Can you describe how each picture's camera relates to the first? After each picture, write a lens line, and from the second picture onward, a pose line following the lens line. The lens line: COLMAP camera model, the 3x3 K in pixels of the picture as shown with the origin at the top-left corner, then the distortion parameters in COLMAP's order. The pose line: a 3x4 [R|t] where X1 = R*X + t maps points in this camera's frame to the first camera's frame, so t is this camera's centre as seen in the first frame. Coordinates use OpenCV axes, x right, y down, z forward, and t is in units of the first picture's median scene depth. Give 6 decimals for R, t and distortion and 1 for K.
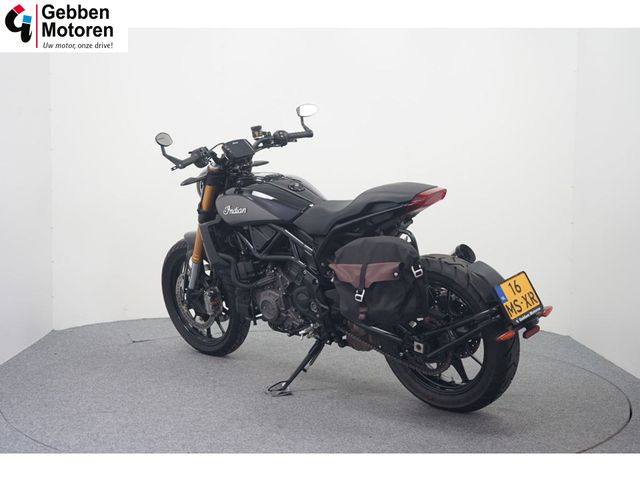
lens RADIAL K [[889.4, 0, 320.0], [0, 889.4, 240.0], [0, 0, 1]] dist [0.334586, 0.004592]
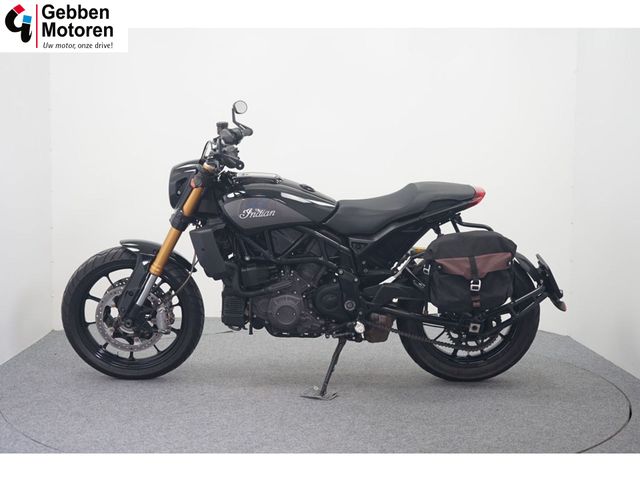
lens RADIAL K [[889.4, 0, 320.0], [0, 889.4, 240.0], [0, 0, 1]] dist [0.334586, 0.004592]
pose [[0.694267, -0.054999, 0.717613, -0.749332], [0.050542, 0.998340, 0.027617, -0.028796], [-0.717941, 0.017096, 0.695894, 0.314215]]
